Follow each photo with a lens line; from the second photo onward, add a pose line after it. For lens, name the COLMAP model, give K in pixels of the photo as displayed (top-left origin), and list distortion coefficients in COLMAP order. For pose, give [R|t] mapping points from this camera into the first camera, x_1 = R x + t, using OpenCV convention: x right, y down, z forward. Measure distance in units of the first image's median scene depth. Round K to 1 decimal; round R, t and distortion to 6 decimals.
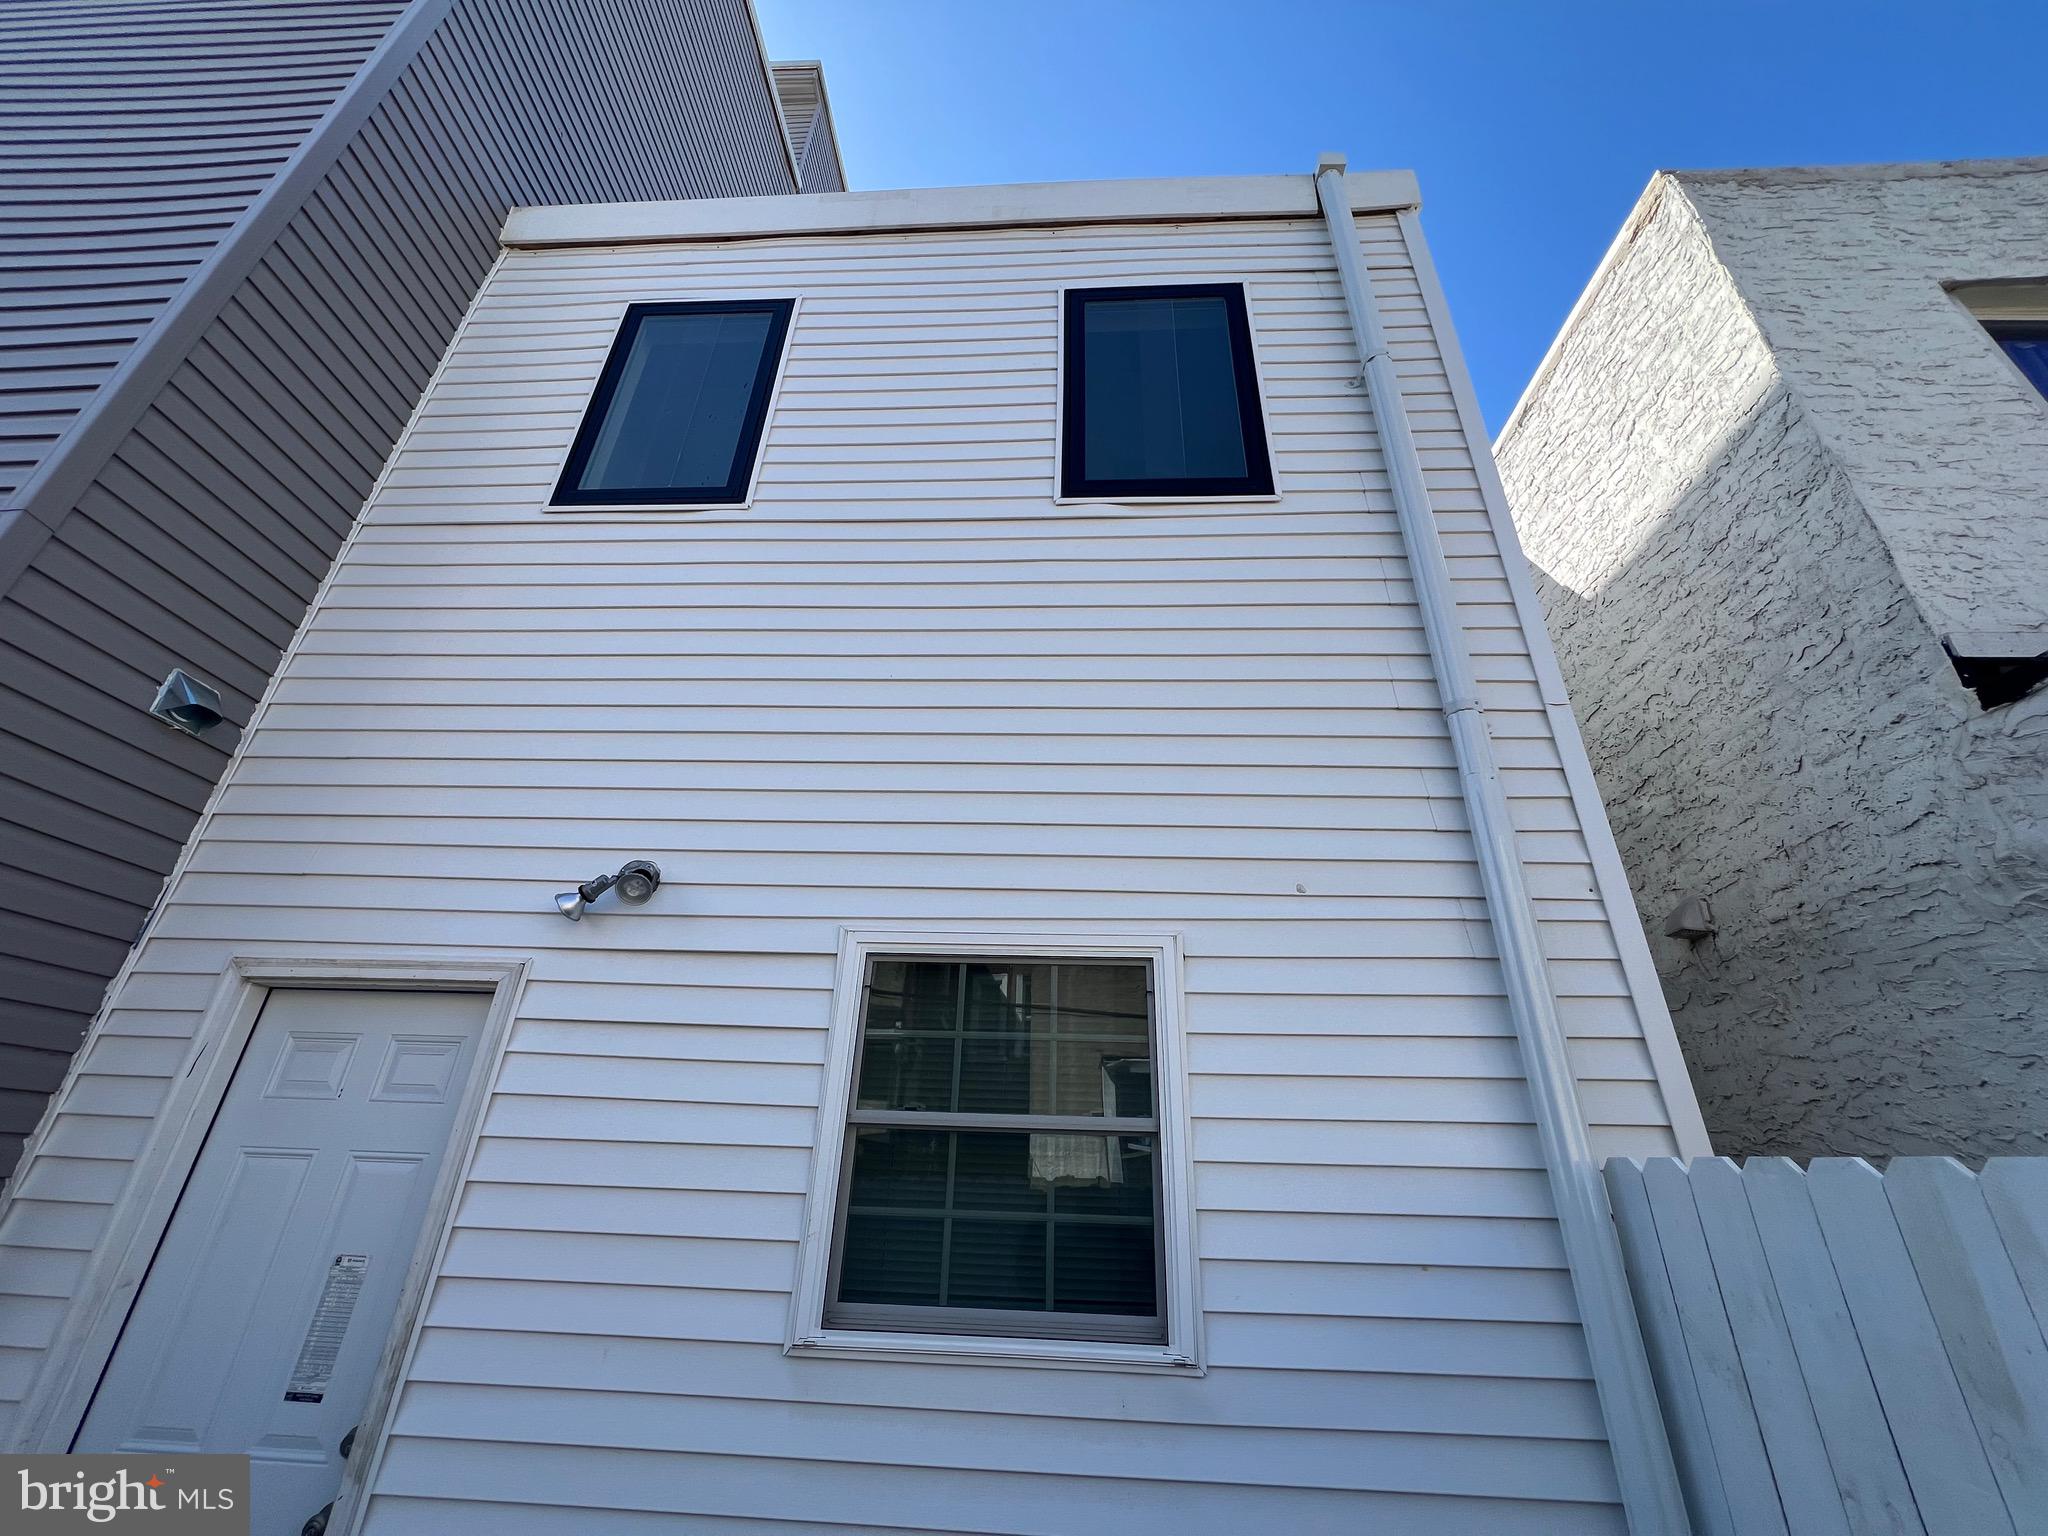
lens RADIAL K [[823.5, 0, 1022.6], [0, 823.5, 761.7], [0, 0, 1]] dist [-0.003516, 0.000375]
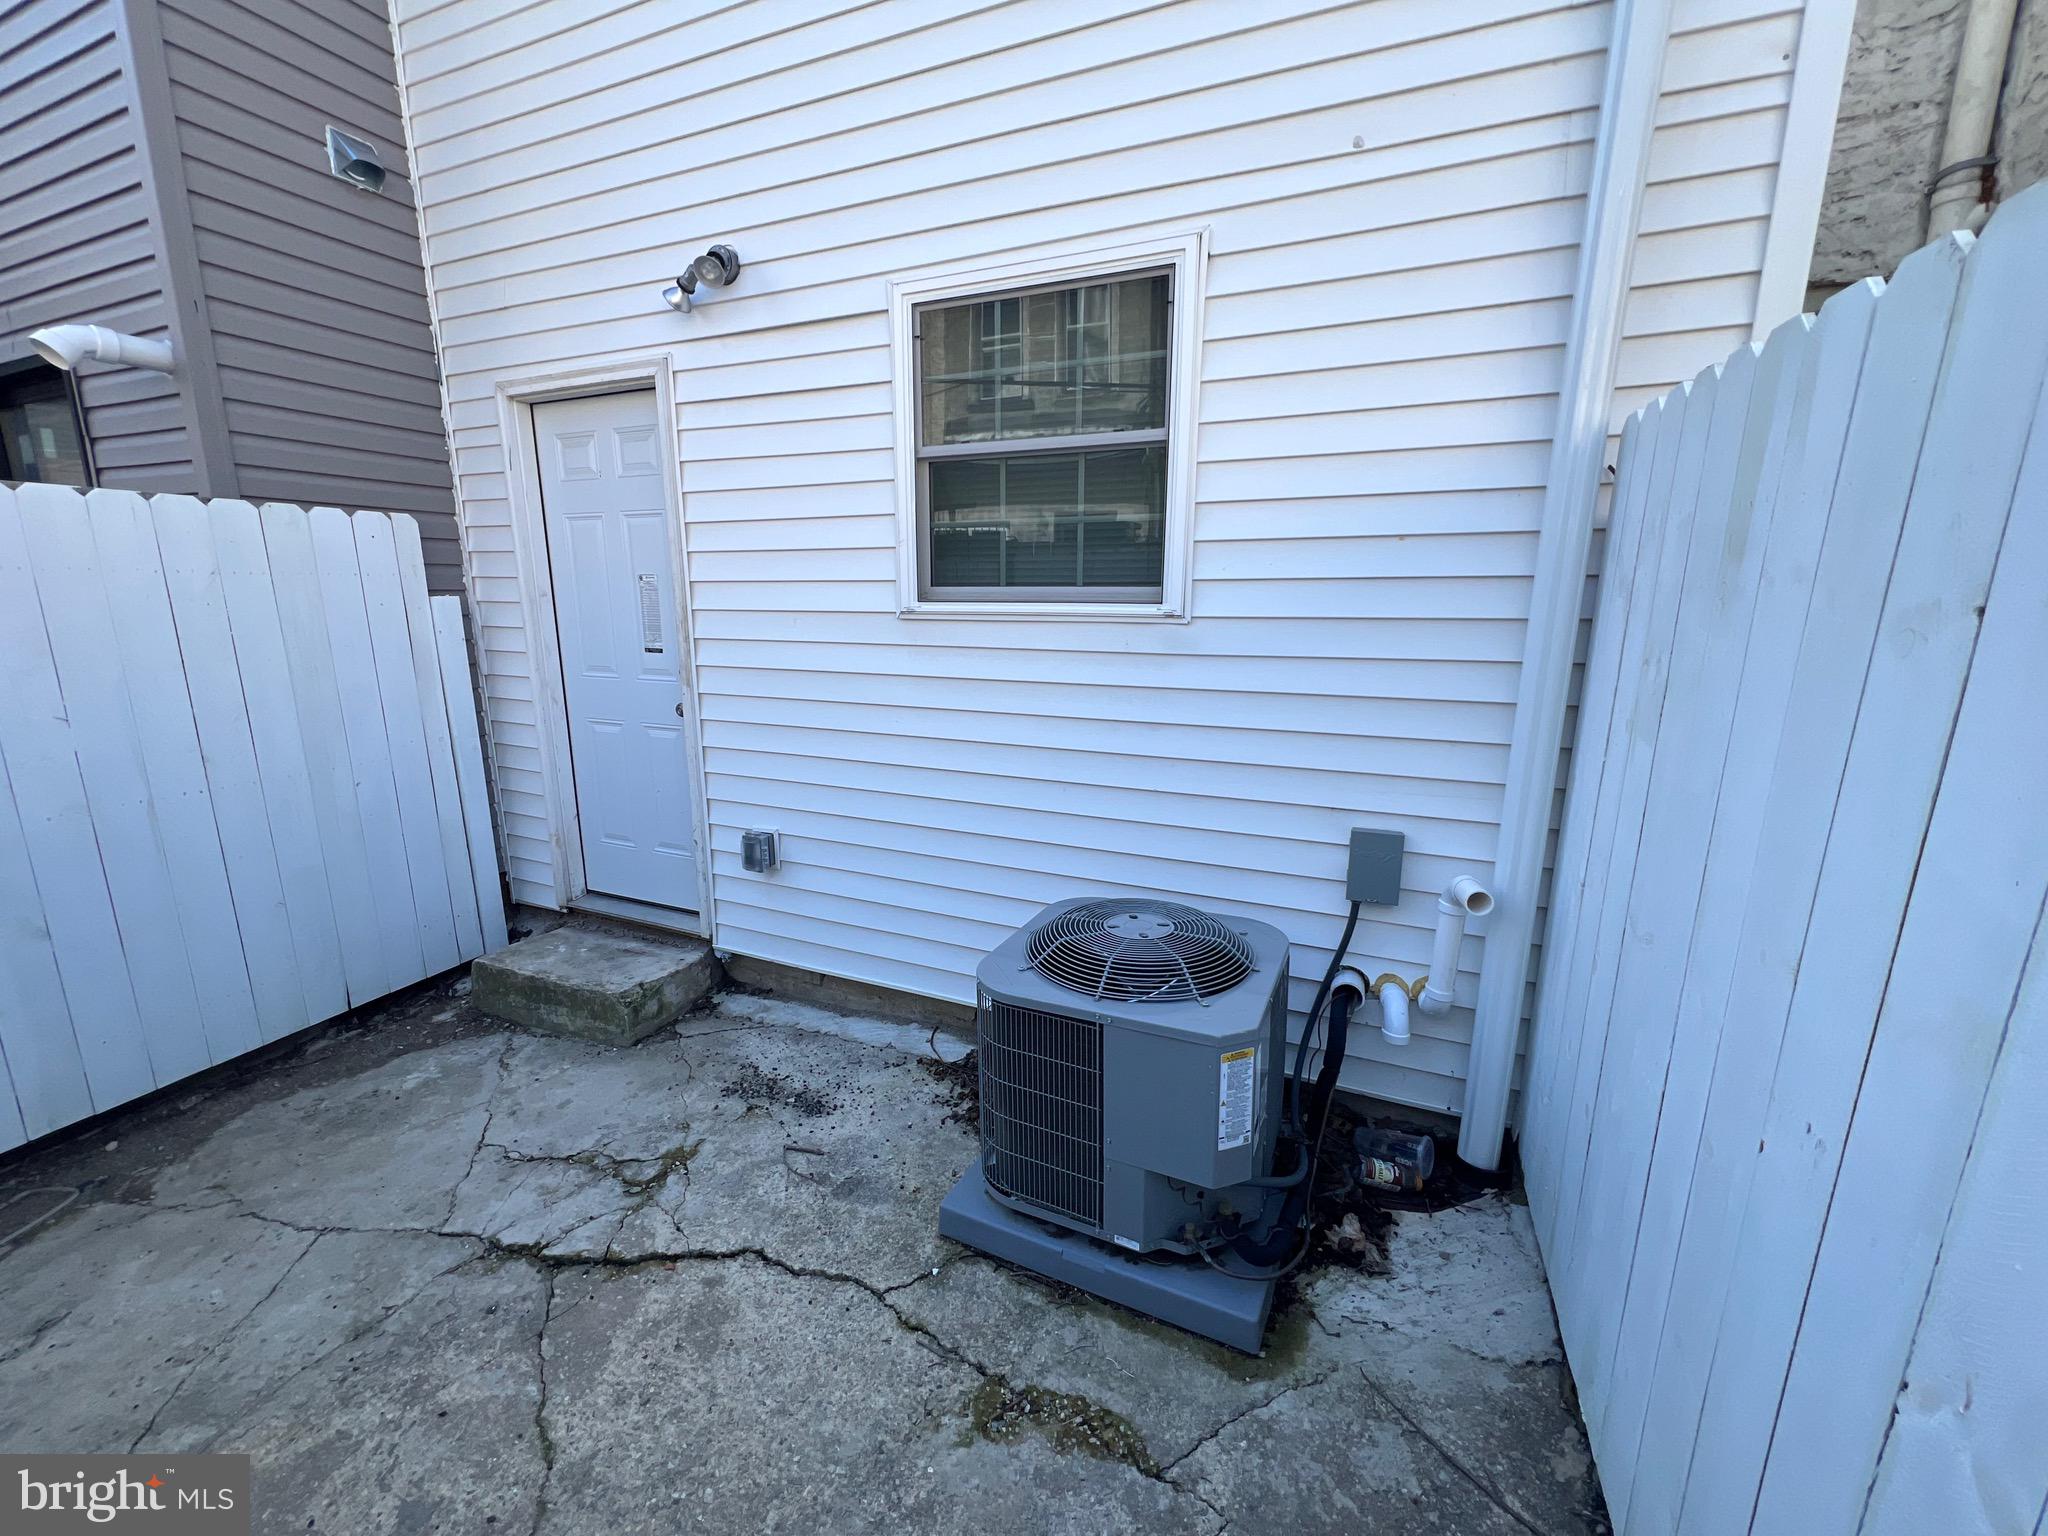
lens RADIAL K [[823.5, 0, 1022.6], [0, 823.5, 761.7], [0, 0, 1]] dist [-0.003516, 0.000375]
pose [[0.937620, 0.040226, -0.345328, 0.345454], [0.185988, 0.781163, 0.595980, 0.088194], [0.293731, -0.623030, 0.724953, -0.104861]]
